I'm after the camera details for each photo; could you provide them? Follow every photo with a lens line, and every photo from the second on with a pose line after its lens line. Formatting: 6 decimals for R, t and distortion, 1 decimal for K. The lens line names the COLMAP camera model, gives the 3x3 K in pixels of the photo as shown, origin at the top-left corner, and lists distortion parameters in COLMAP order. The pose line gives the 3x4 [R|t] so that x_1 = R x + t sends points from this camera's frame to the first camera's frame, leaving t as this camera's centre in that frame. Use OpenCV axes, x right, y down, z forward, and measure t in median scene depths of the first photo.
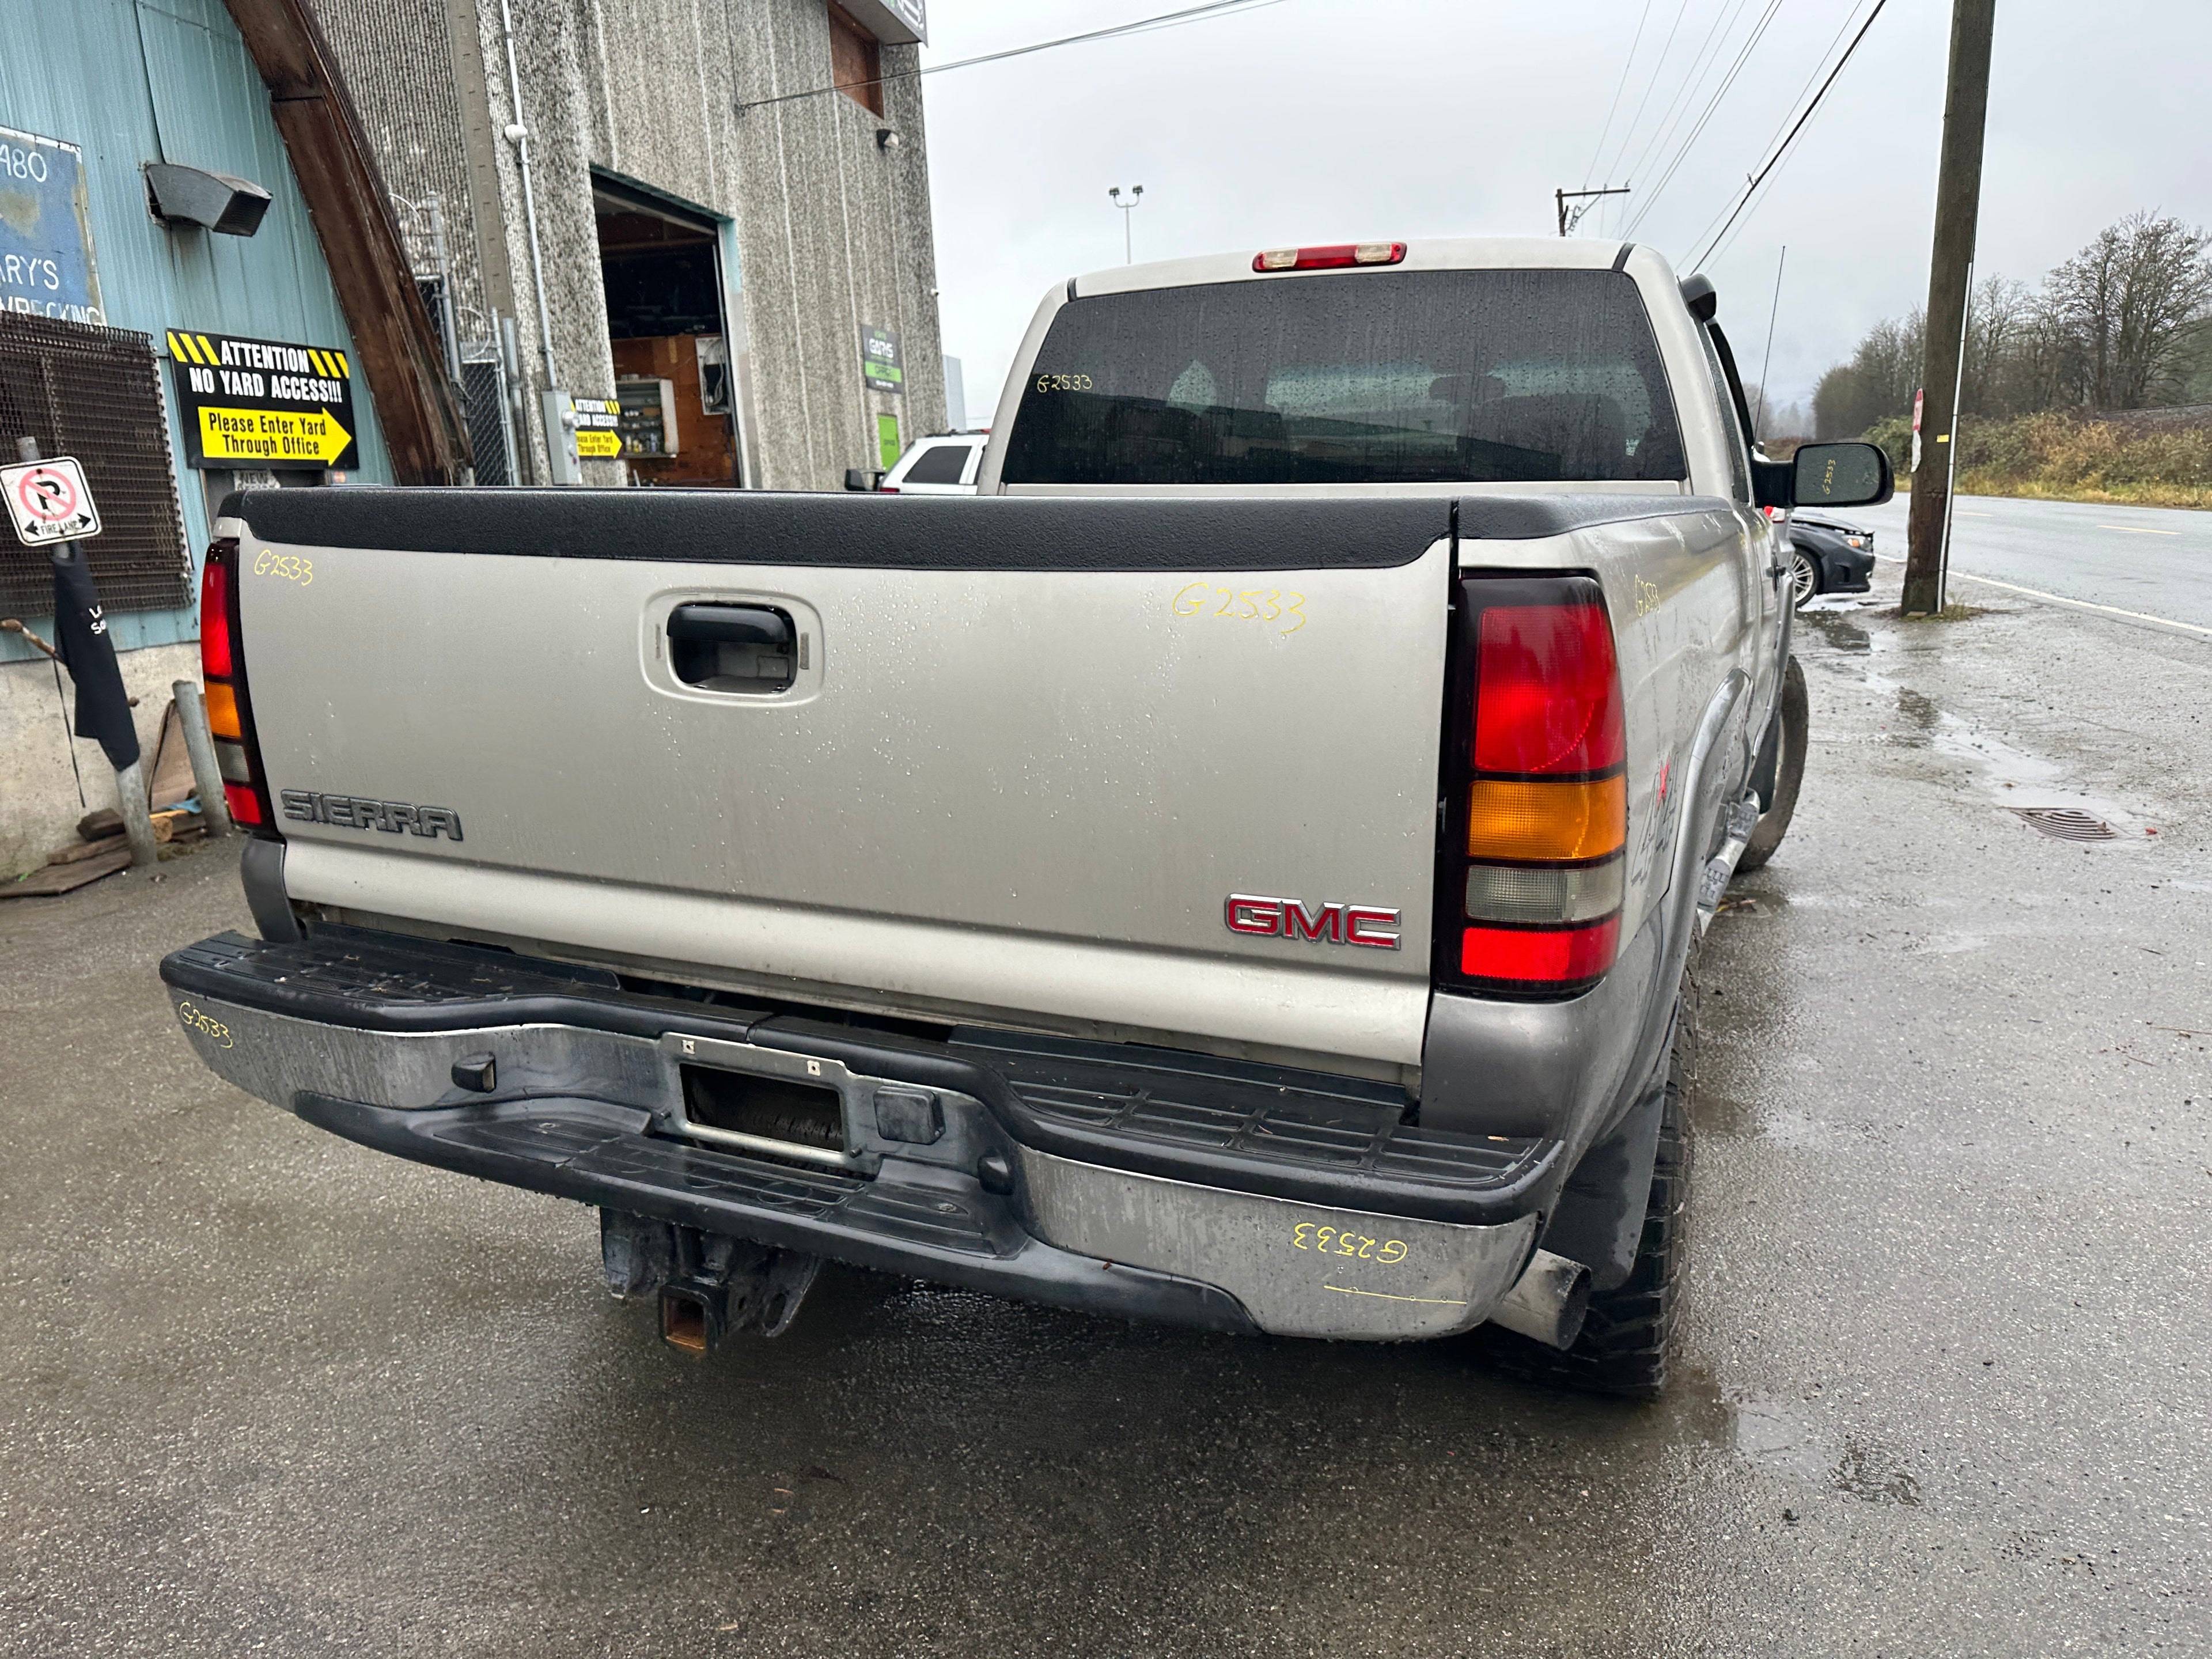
lens RADIAL K [[1578.4, 0, 1107.6], [0, 1578.4, 836.3], [0, 0, 1]] dist [0.019131, -0.015562]
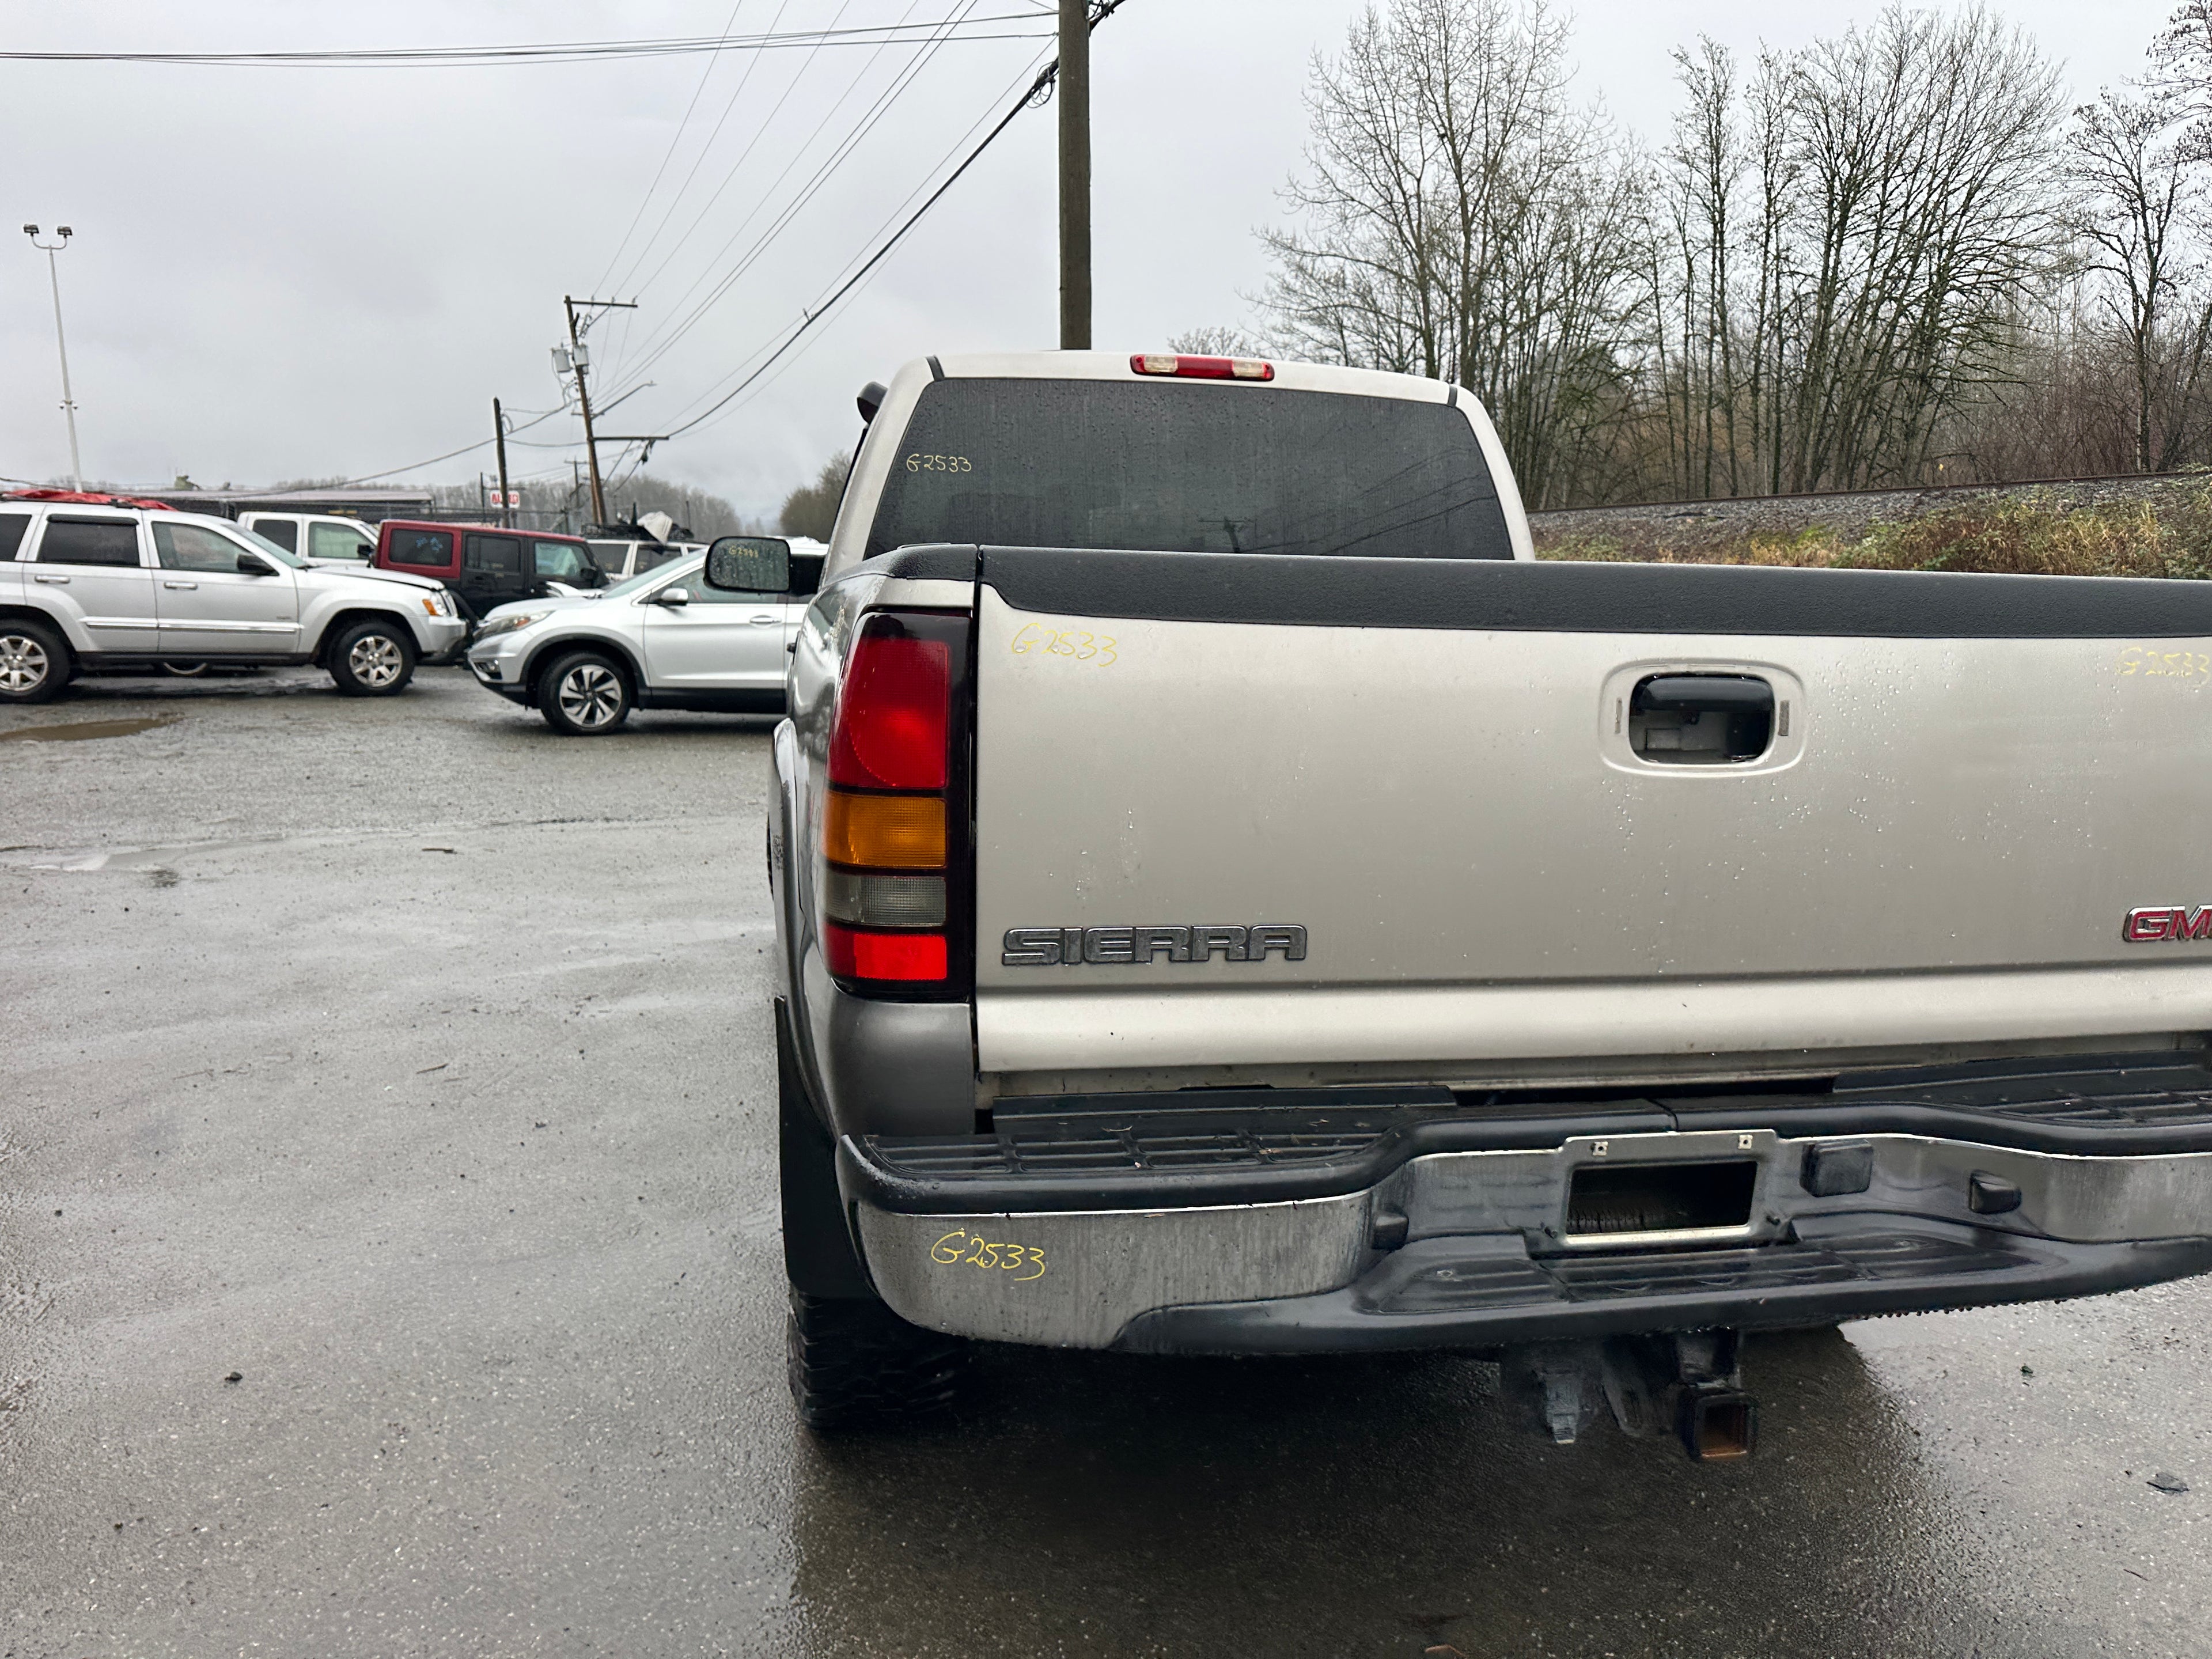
lens RADIAL K [[1564.2, 0, 1087.8], [0, 1564.2, 810.3], [0, 0, 1]] dist [0.058101, -0.074988]
pose [[0.822219, -0.058028, 0.566206, -0.238374], [0.101917, 0.993722, -0.046157, -0.012237], [-0.559972, 0.095657, 0.822971, 0.089832]]
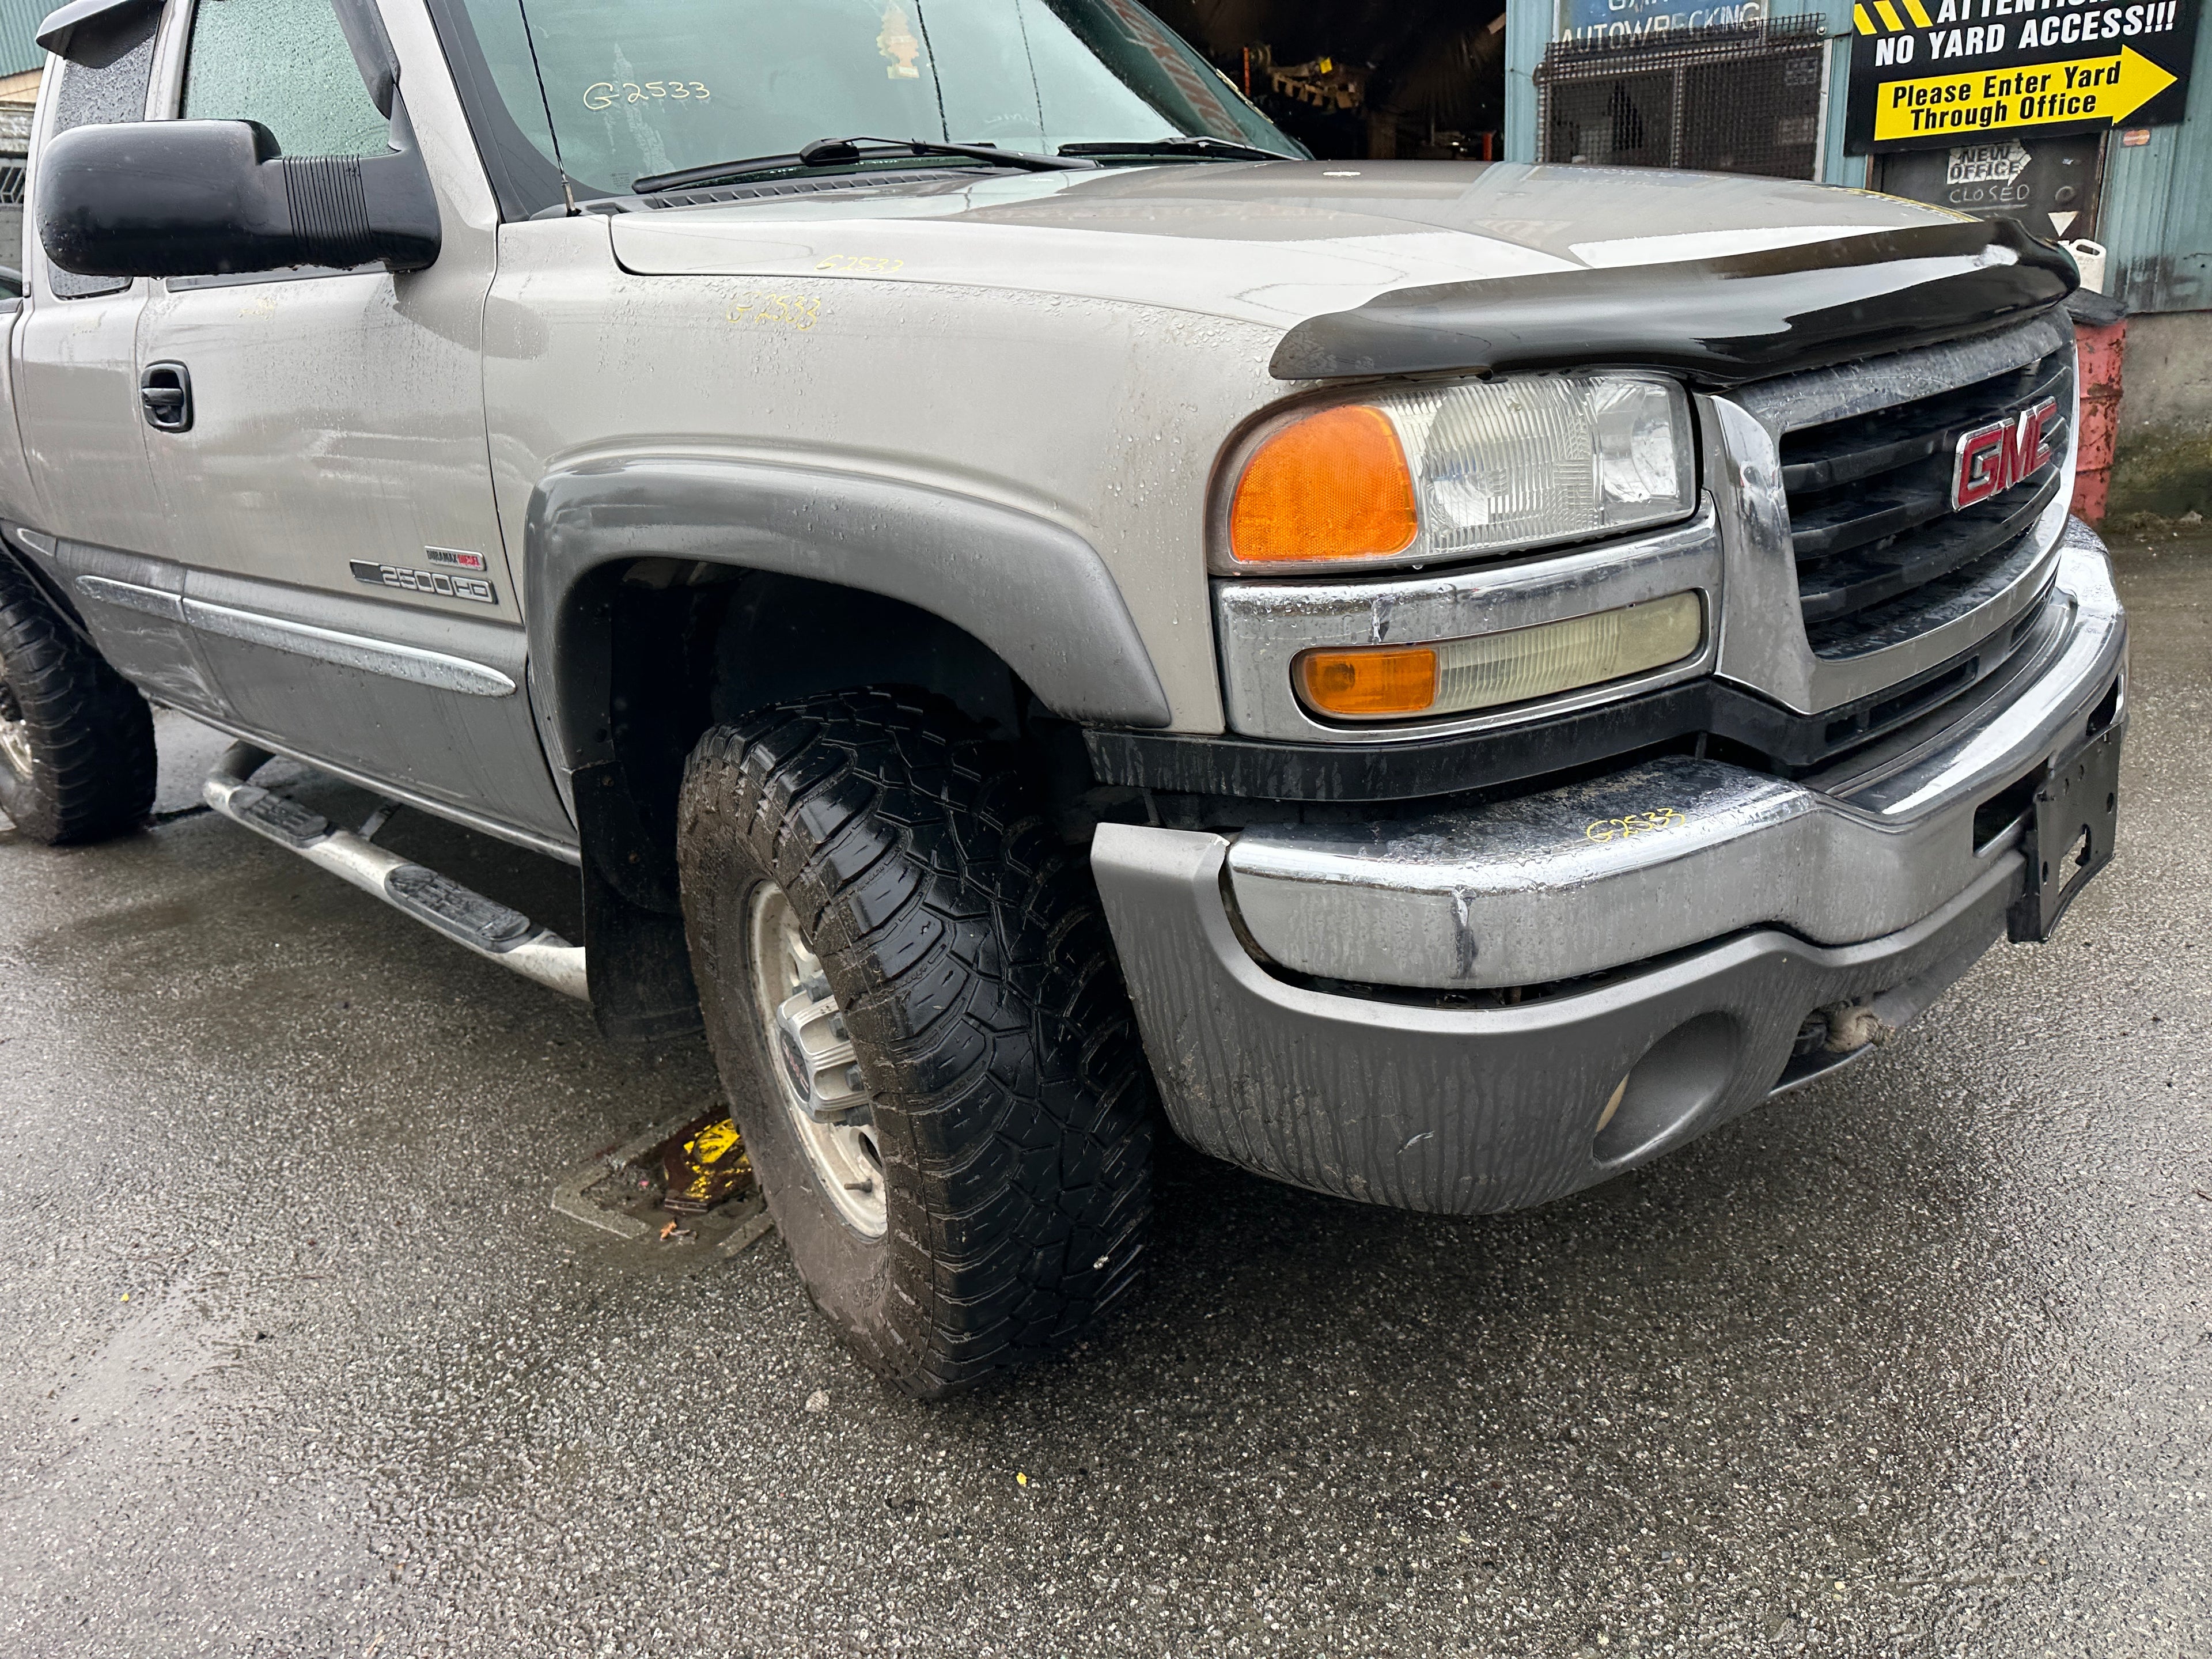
lens RADIAL K [[1578.4, 0, 1107.6], [0, 1578.4, 836.3], [0, 0, 1]] dist [0.019131, -0.015562]
pose [[-0.317632, 0.342394, -0.884237, 0.473871], [-0.131110, 0.907713, 0.398582, -0.159096], [0.939106, 0.242535, -0.243428, 0.795329]]
